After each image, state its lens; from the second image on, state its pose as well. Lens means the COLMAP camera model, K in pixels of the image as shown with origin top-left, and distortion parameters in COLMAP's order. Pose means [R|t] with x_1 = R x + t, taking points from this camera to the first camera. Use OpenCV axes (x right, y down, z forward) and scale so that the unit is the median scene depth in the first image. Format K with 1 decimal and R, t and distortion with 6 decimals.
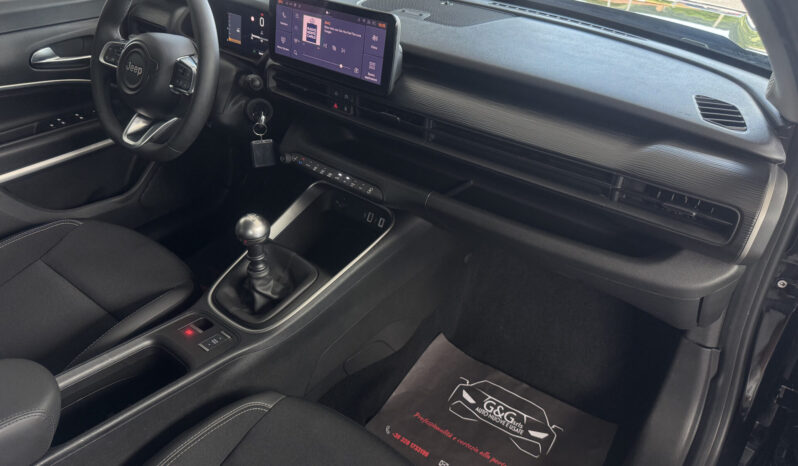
lens RADIAL K [[568.4, 0, 401.3], [0, 568.4, 240.6], [0, 0, 1]] dist [0.026244, -0.049443]
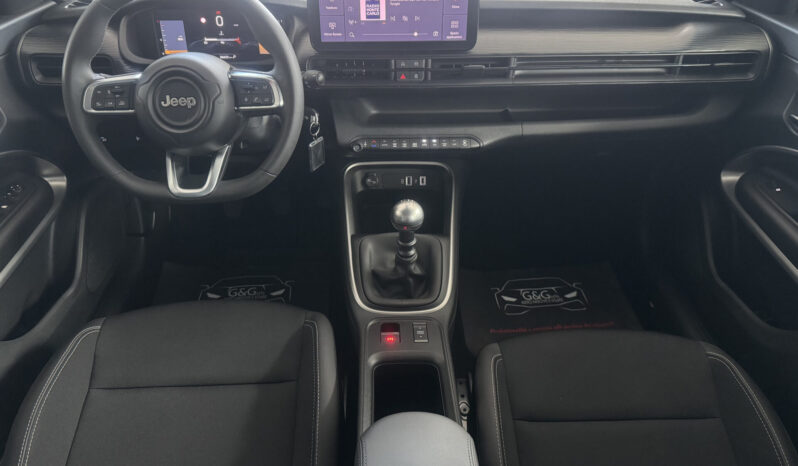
lens RADIAL K [[568.4, 0, 394.6], [0, 568.4, 249.2], [0, 0, 1]] dist [0.026244, -0.049443]
pose [[0.765489, -0.414380, 0.492256, -0.691696], [0.379388, 0.908565, 0.174855, -0.128330], [-0.519703, 0.052906, 0.852707, 0.141873]]
